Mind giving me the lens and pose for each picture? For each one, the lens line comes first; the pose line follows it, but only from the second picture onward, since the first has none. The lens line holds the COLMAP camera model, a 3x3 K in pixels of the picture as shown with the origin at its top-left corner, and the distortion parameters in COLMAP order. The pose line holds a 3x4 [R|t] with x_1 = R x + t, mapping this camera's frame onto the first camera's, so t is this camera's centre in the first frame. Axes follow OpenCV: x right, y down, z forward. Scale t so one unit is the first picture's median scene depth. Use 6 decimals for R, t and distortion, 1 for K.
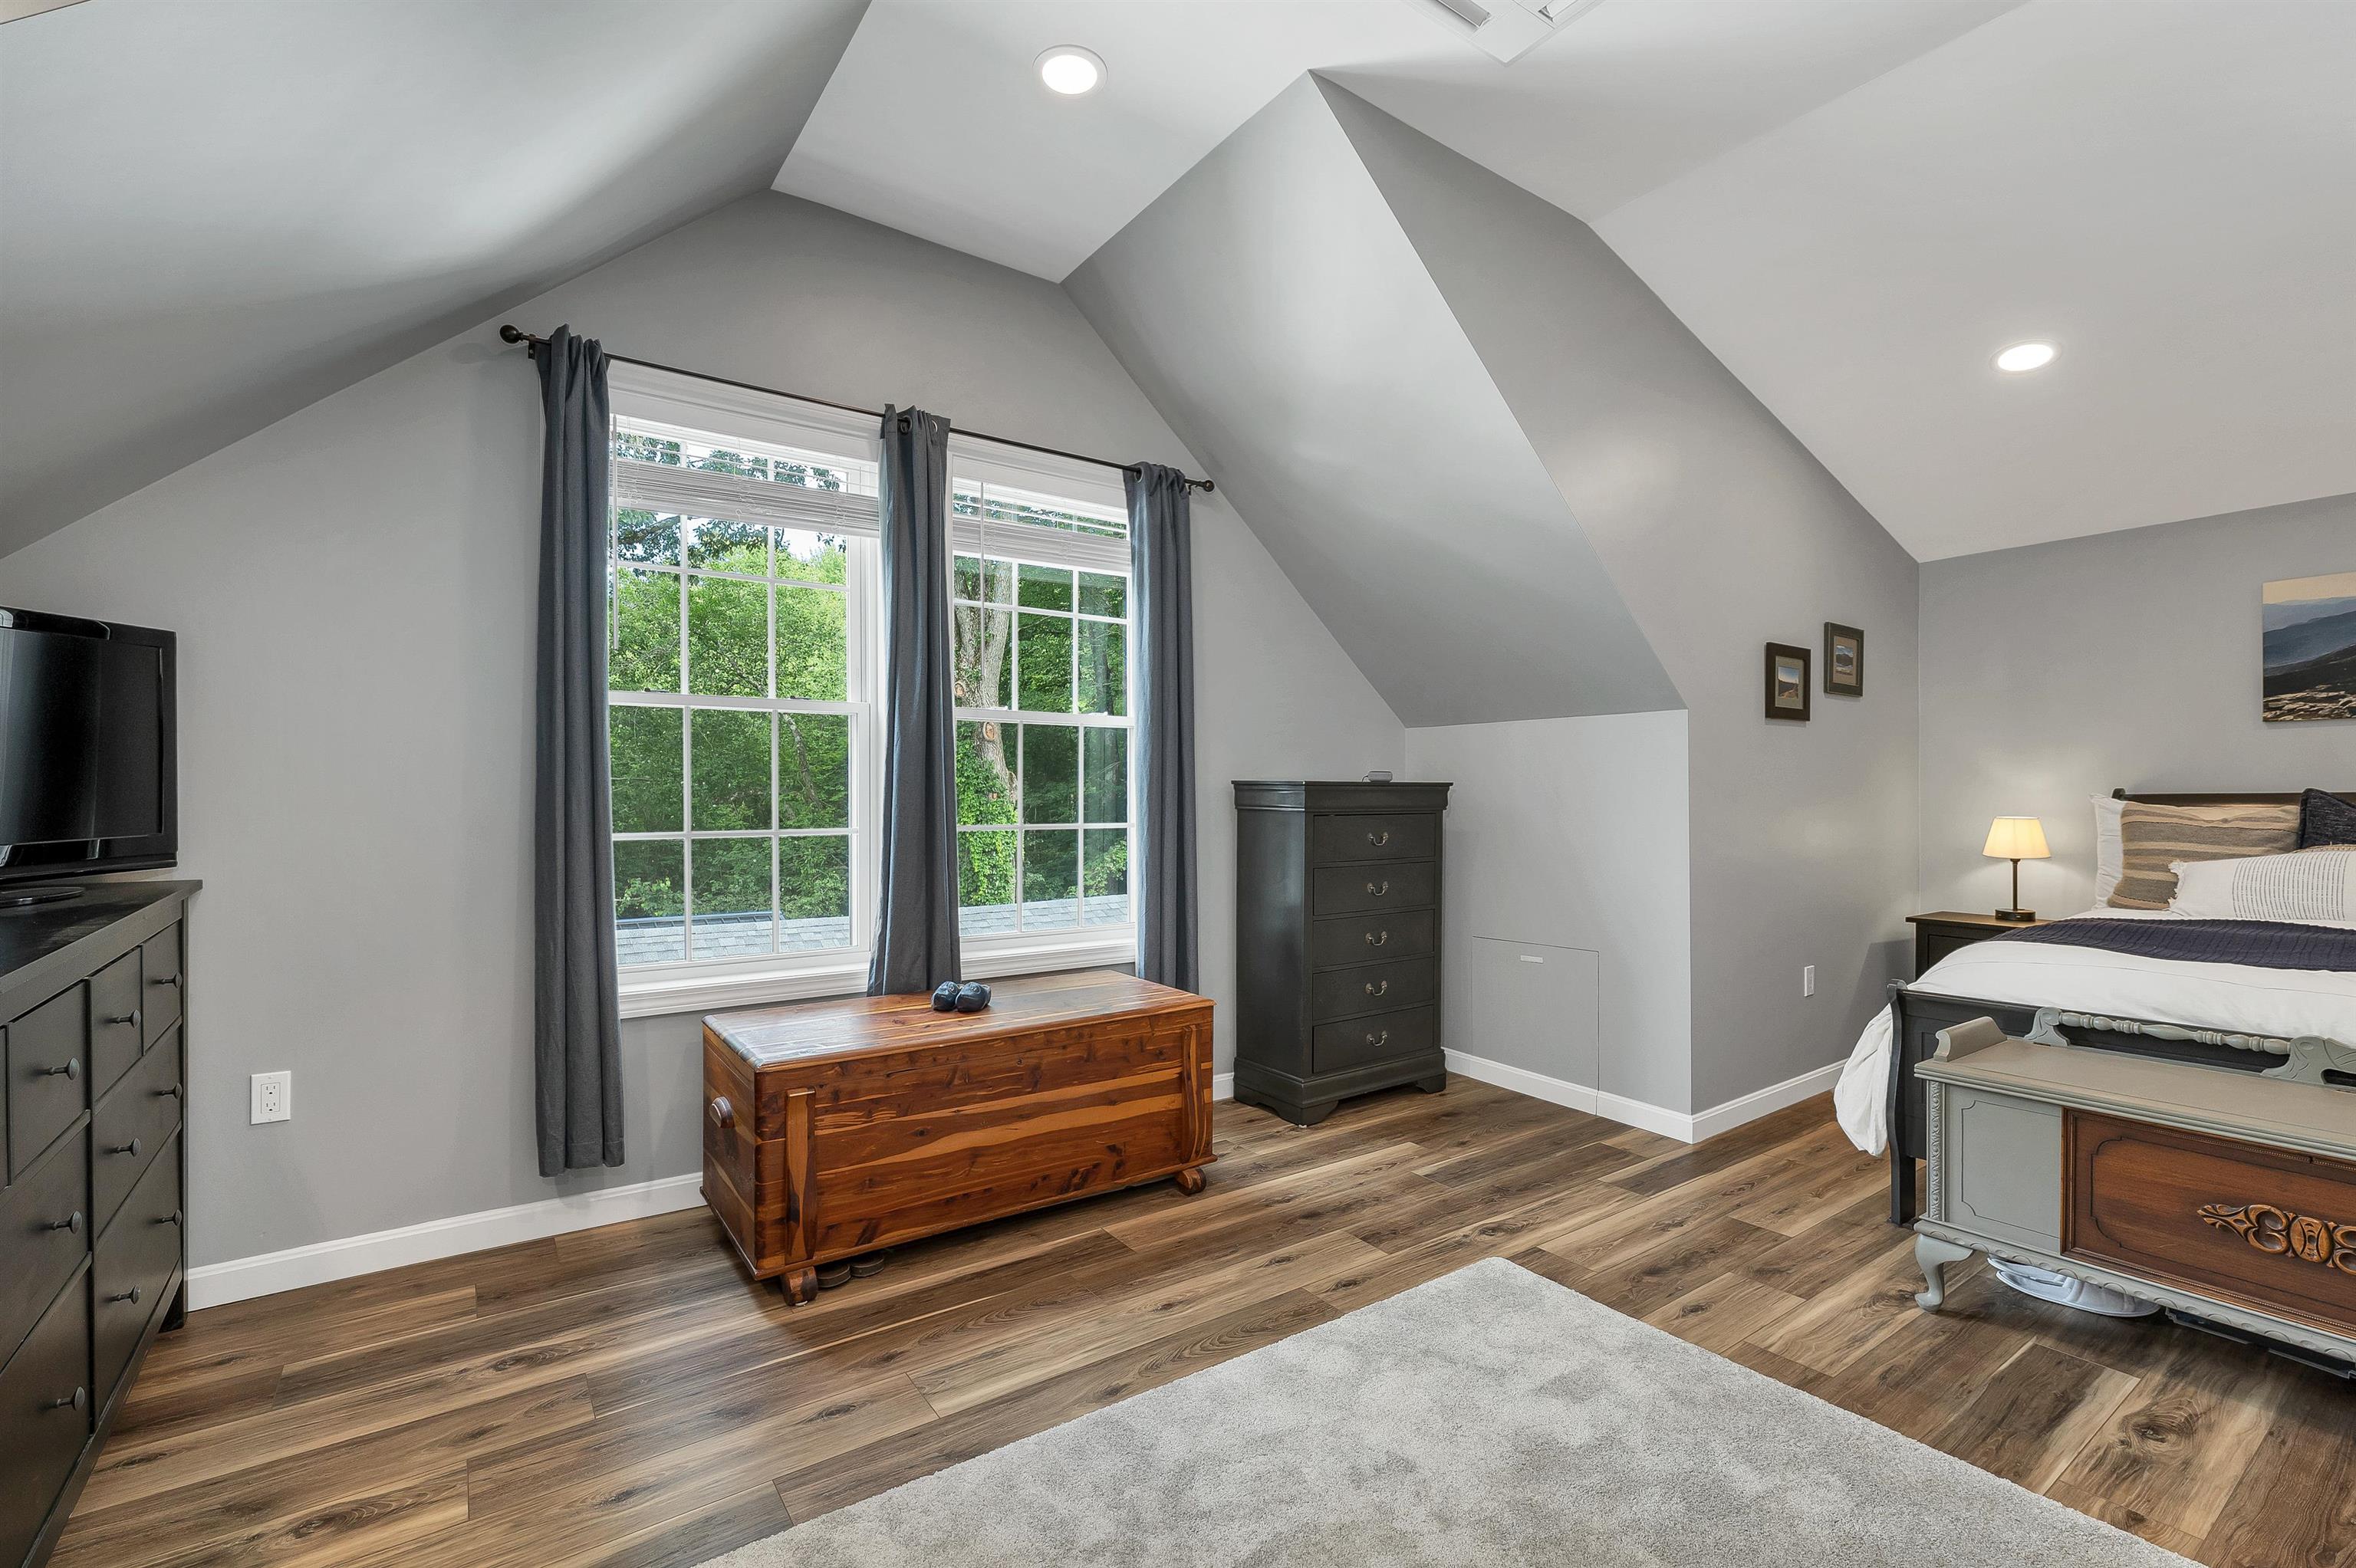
lens RADIAL K [[1000.3, 0, 1175.4], [0, 1000.3, 807.2], [0, 0, 1]] dist [-0.004052, -0.000391]
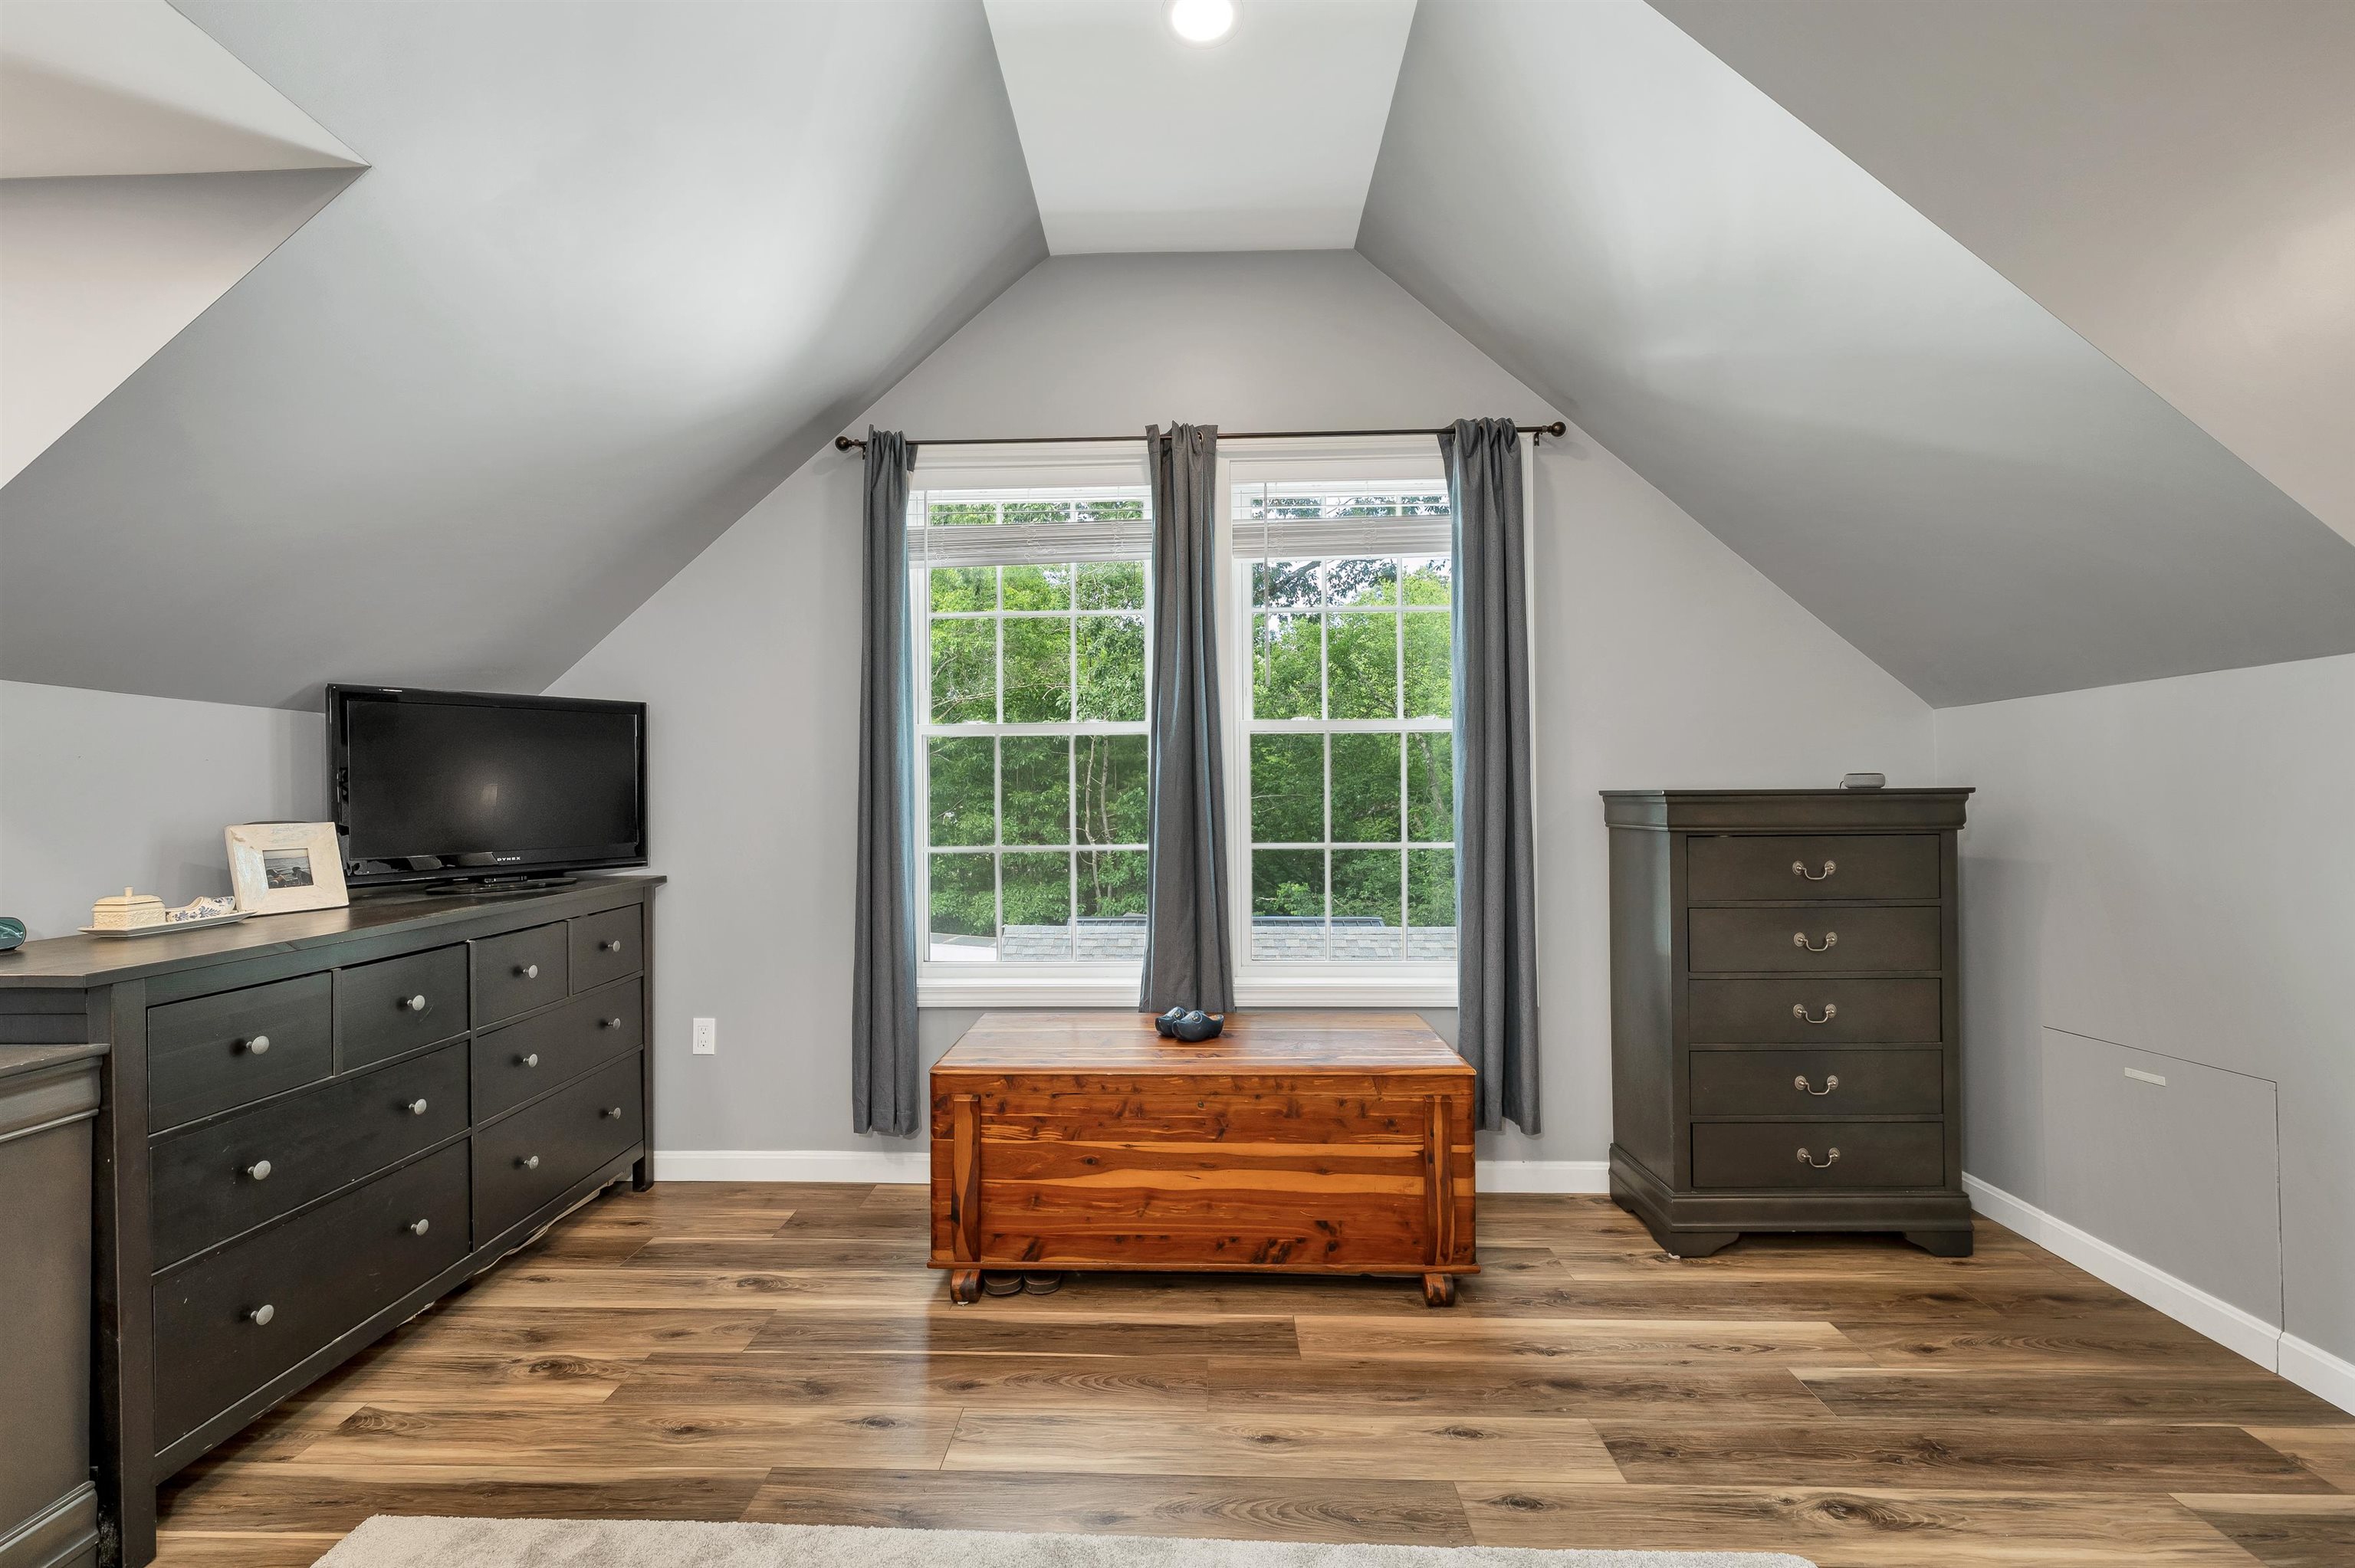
lens RADIAL K [[969.6, 0, 1178.0], [0, 969.6, 795.7], [0, 0, 1]] dist [-0.003510, -0.000211]
pose [[0.803392, -0.014828, -0.595266, 0.352254], [0.000372, 0.999702, -0.024400, -0.005790], [0.595451, 0.019381, 0.803158, 0.265651]]
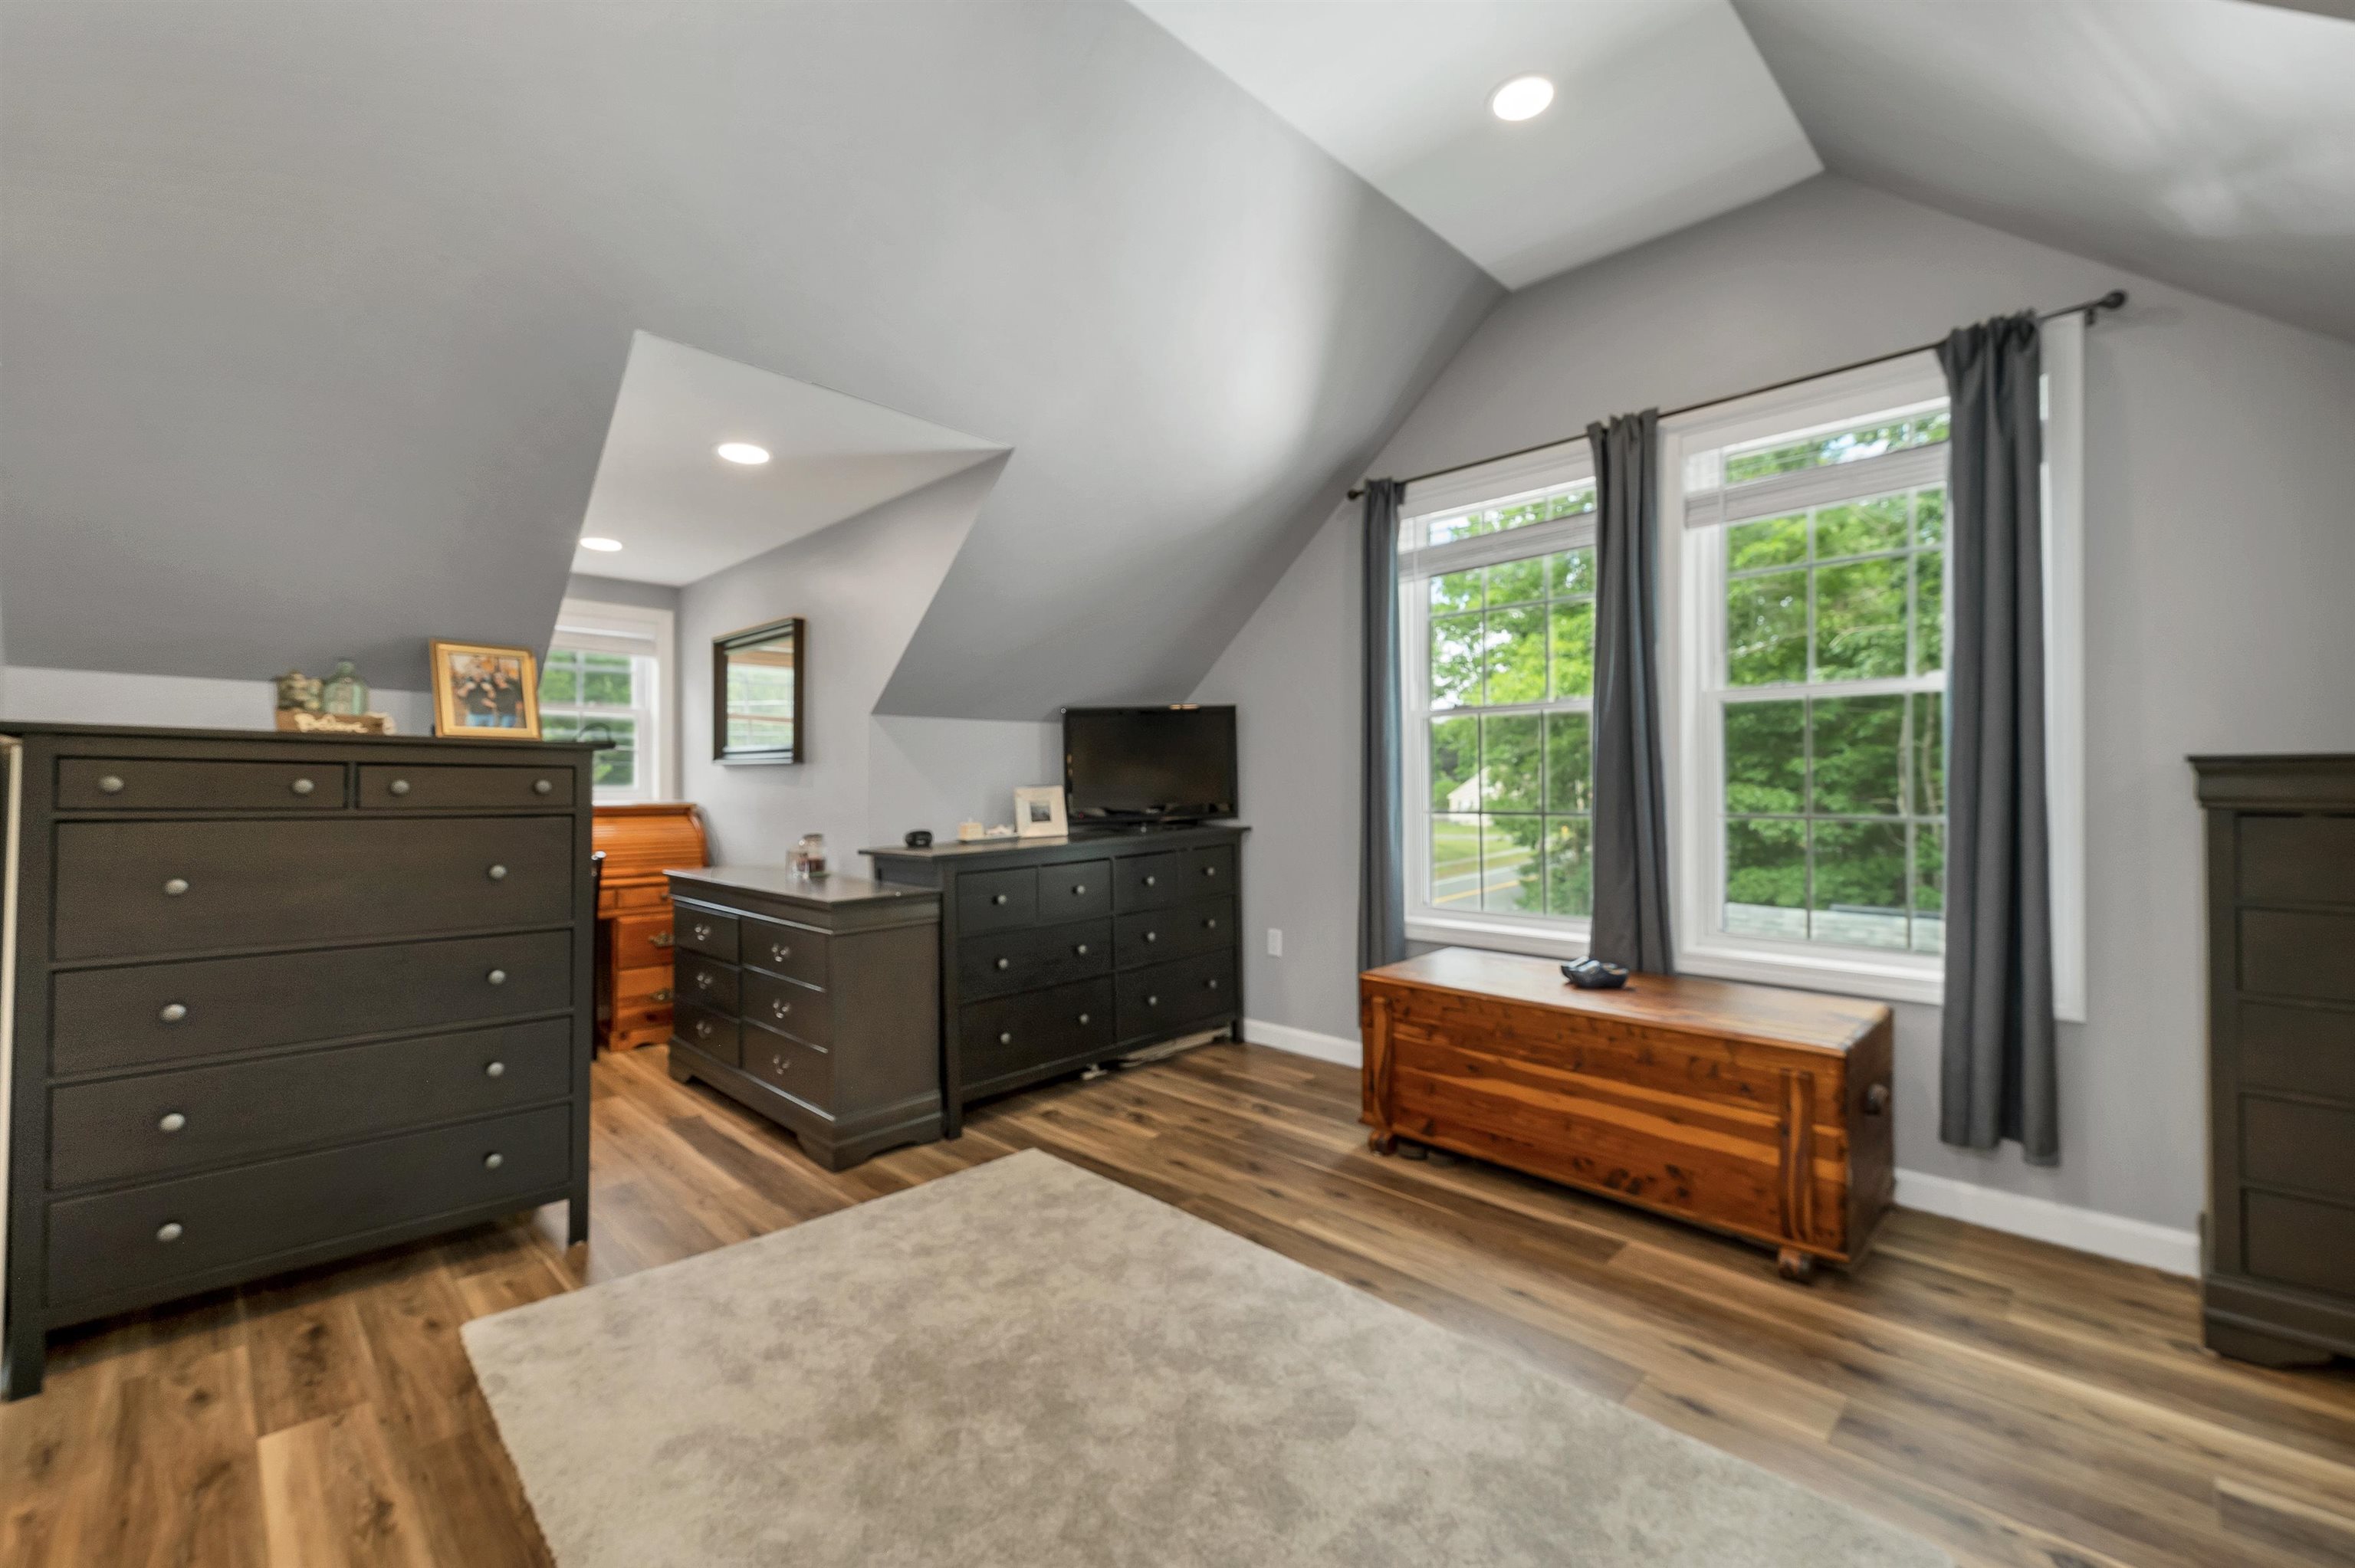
lens RADIAL K [[987.3, 0, 1193.0], [0, 987.3, 781.4], [0, 0, 1]] dist [0.001026, 0.000042]
pose [[0.189757, -0.002306, -0.981828, 0.773038], [-0.006414, 0.999973, -0.003588, -0.006791], [0.981810, 0.006978, 0.189737, 0.416604]]
